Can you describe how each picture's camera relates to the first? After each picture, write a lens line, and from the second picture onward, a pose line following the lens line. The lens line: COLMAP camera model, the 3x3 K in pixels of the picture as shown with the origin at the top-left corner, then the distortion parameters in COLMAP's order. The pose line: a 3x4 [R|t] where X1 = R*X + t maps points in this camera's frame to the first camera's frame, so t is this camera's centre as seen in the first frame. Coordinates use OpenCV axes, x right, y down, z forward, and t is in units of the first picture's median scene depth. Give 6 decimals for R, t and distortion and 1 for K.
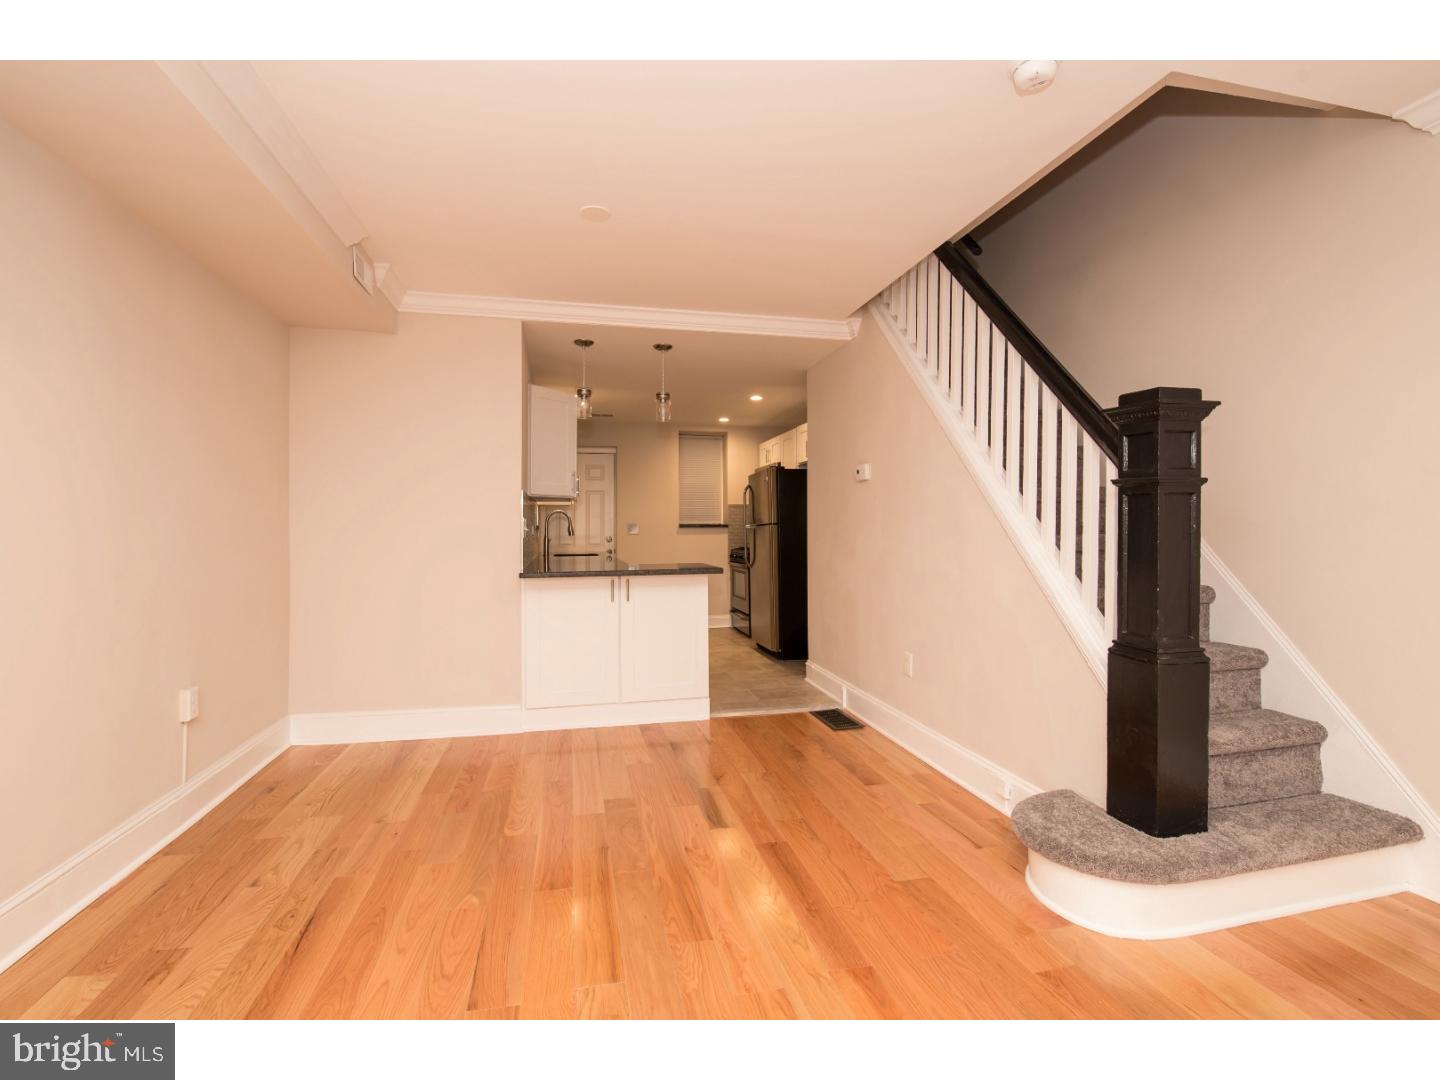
lens RADIAL K [[653.6, 0, 714.8], [0, 653.6, 515.4], [0, 0, 1]] dist [-0.003068, -0.000580]
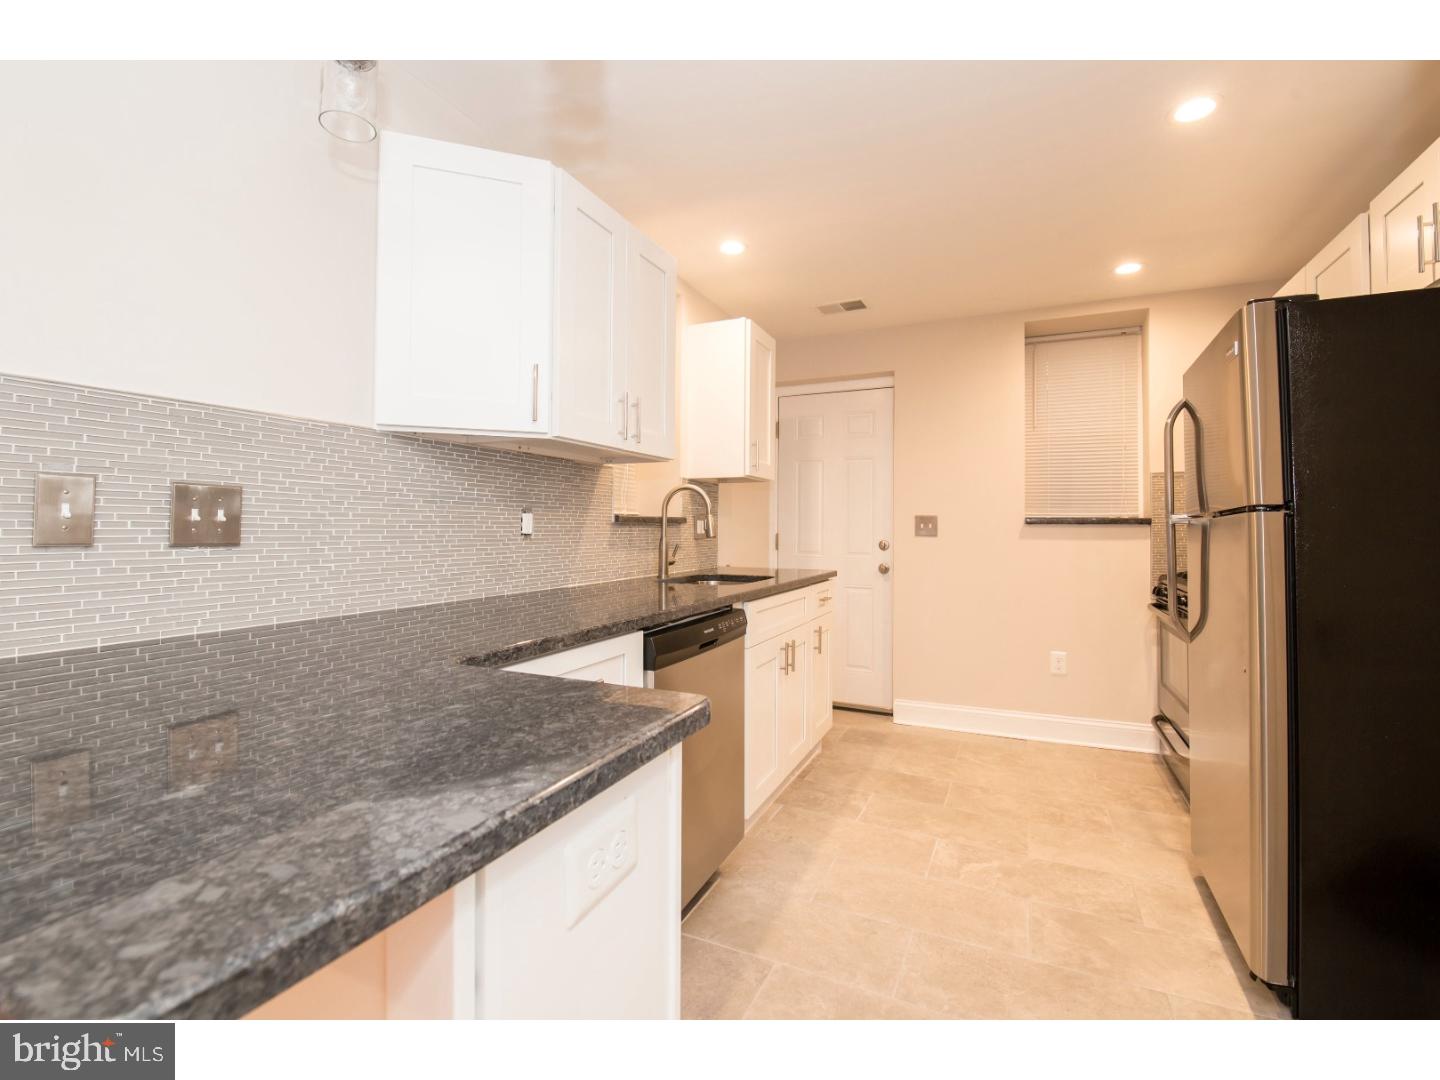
lens RADIAL K [[639.5, 0, 714.8], [0, 639.5, 515.5], [0, 0, 1]] dist [0.002027, -0.009994]
pose [[0.788370, -0.005089, -0.615180, 0.110502], [0.003835, 0.999987, -0.003358, 0.026067], [0.615189, 0.000288, 0.788380, 1.002691]]
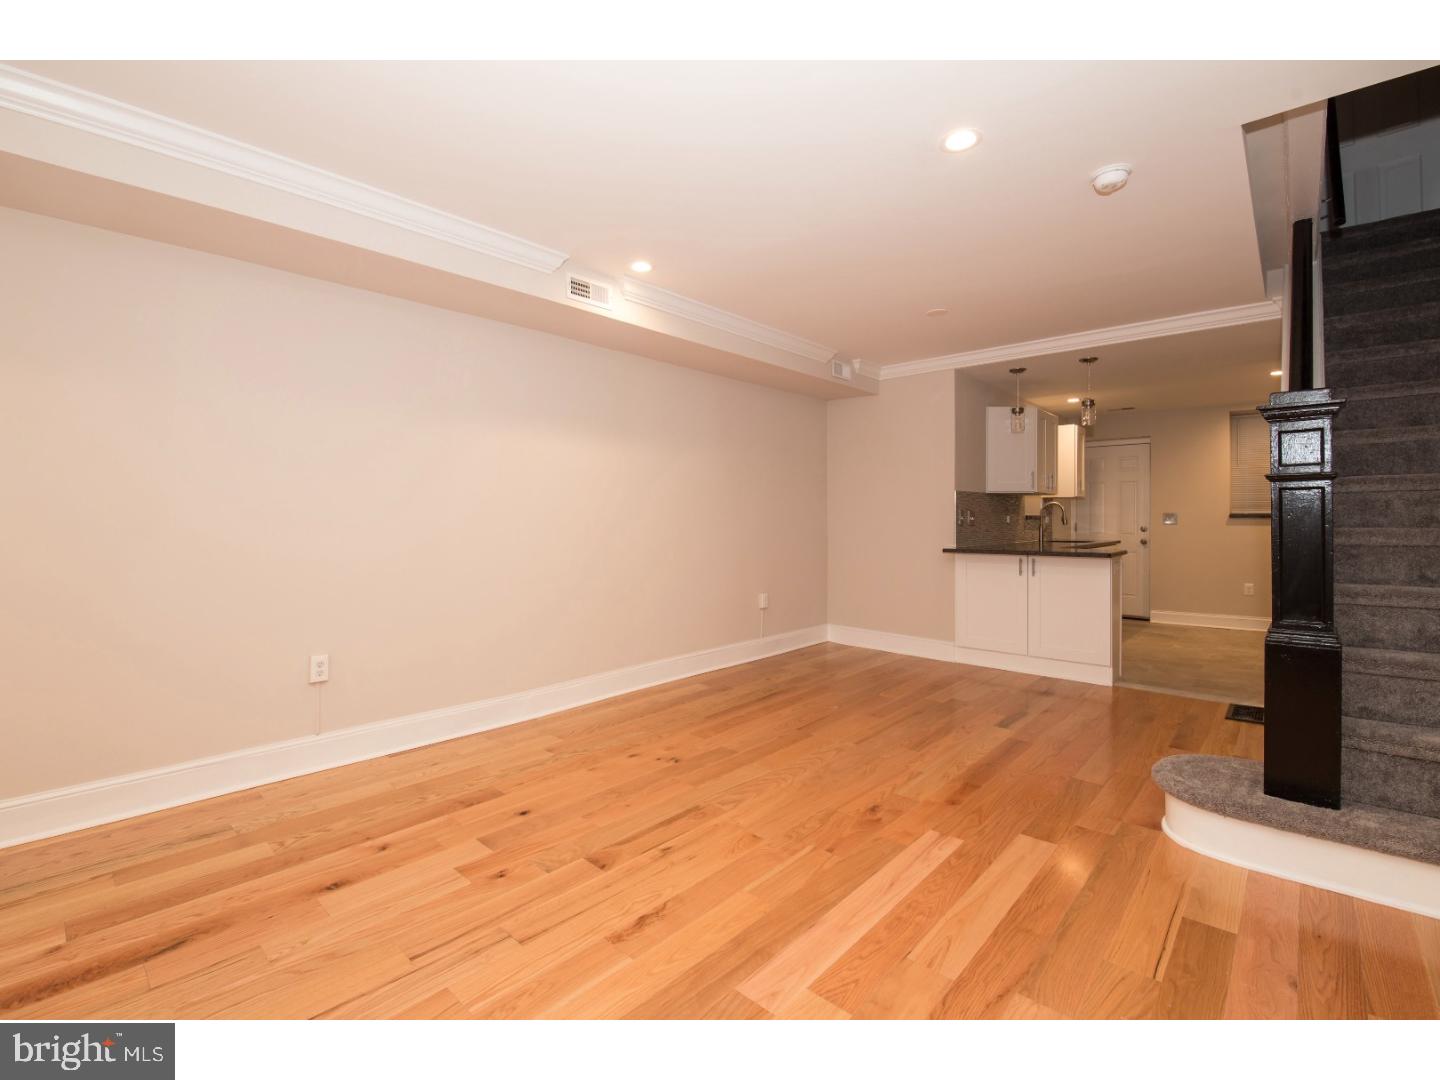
lens RADIAL K [[639.5, 0, 714.8], [0, 639.5, 515.5], [0, 0, 1]] dist [0.002027, -0.009994]
pose [[0.569190, 0.000290, -0.822206, 0.550328], [0.013349, 0.999865, 0.009594, -0.005595], [0.822098, -0.016437, 0.569109, -0.210434]]
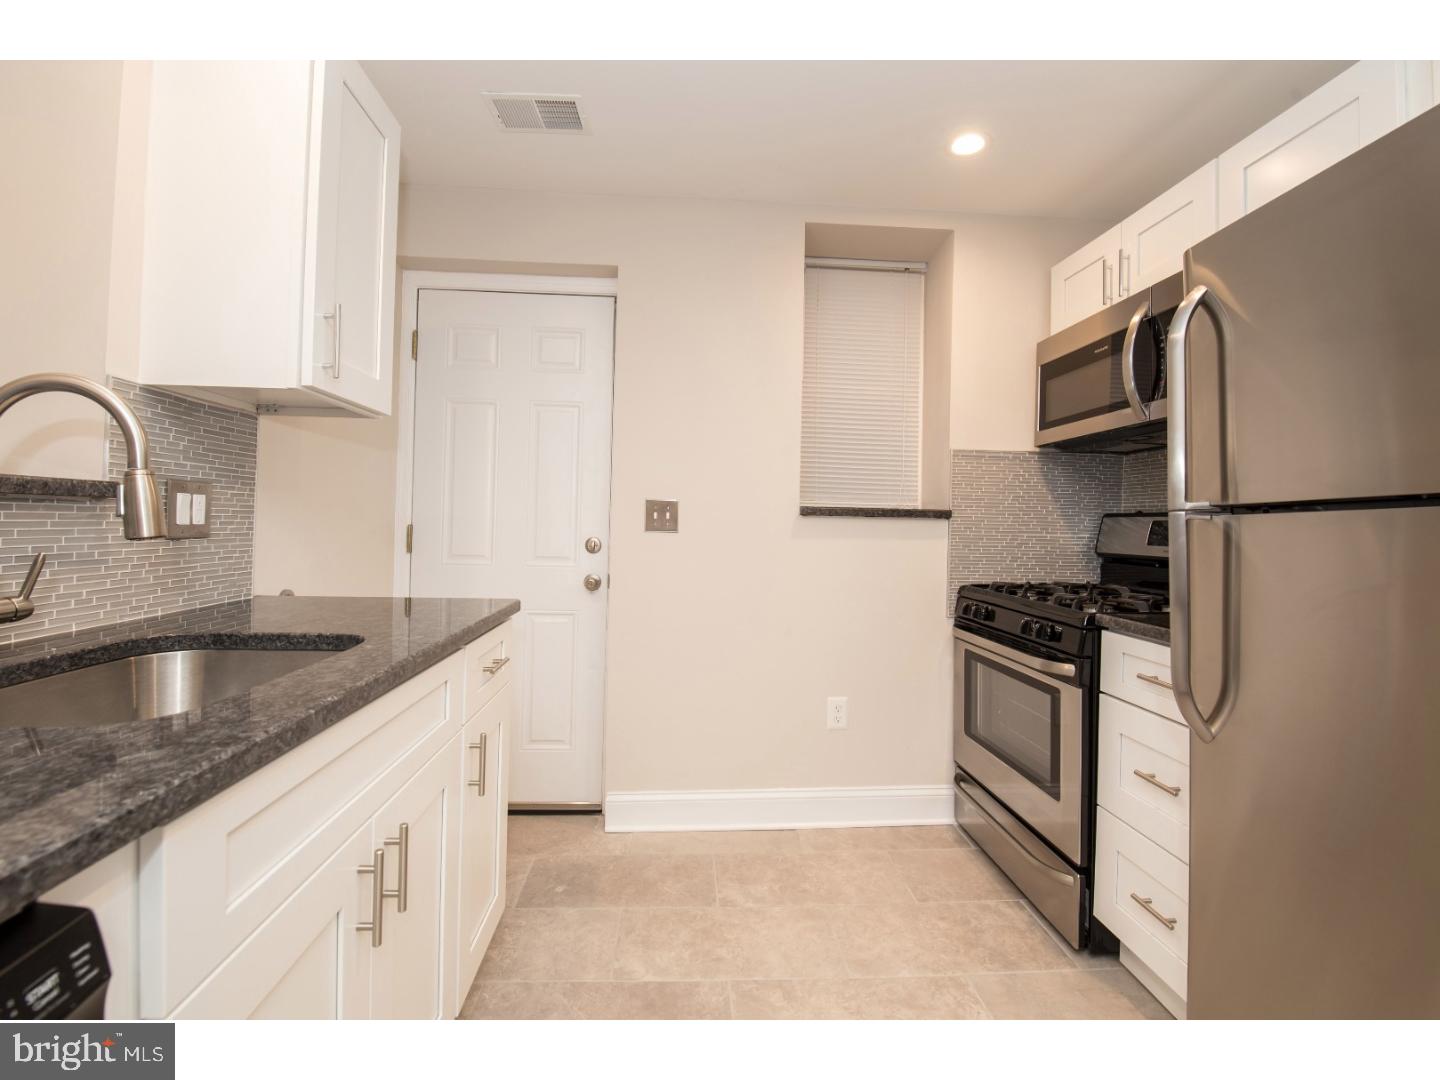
lens RADIAL K [[639.5, 0, 714.8], [0, 639.5, 515.5], [0, 0, 1]] dist [0.002027, -0.009994]
pose [[0.987129, 0.021051, -0.158535, -0.093420], [-0.019781, 0.999758, 0.009587, 0.033203], [0.158699, -0.006327, 0.987307, 1.377181]]
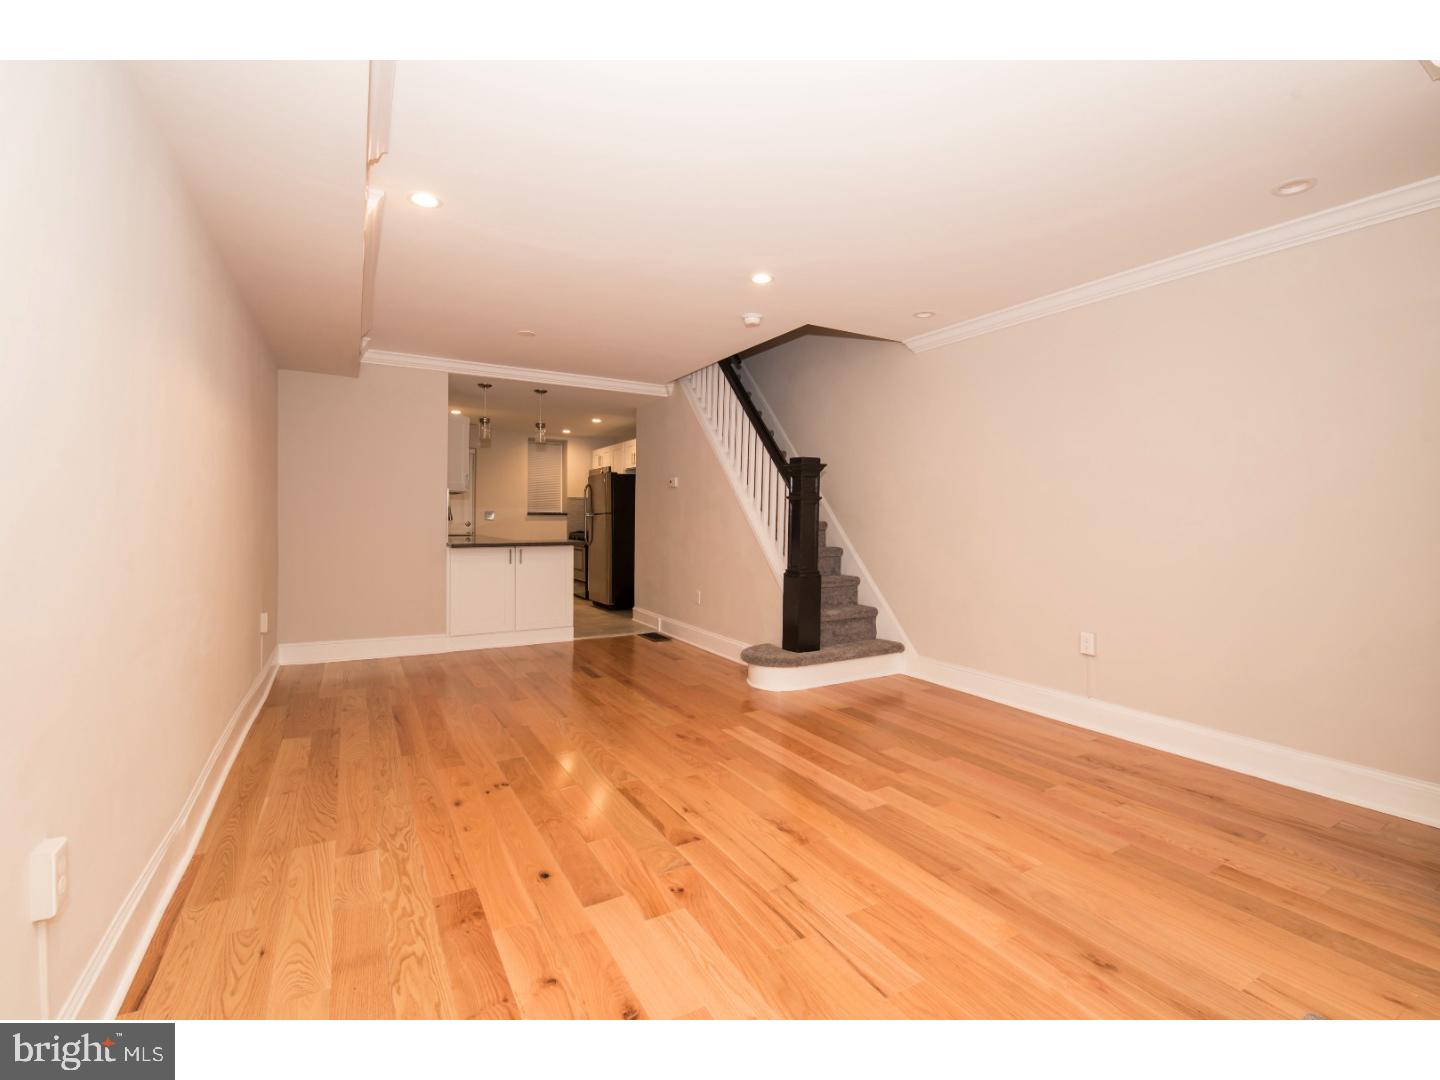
lens RADIAL K [[639.5, 0, 714.8], [0, 639.5, 515.5], [0, 0, 1]] dist [0.002027, -0.009994]
pose [[0.956077, 0.011488, 0.292890, -0.143714], [-0.016782, 0.999738, 0.015569, -0.011233], [-0.292634, -0.019800, 0.956019, -0.564255]]
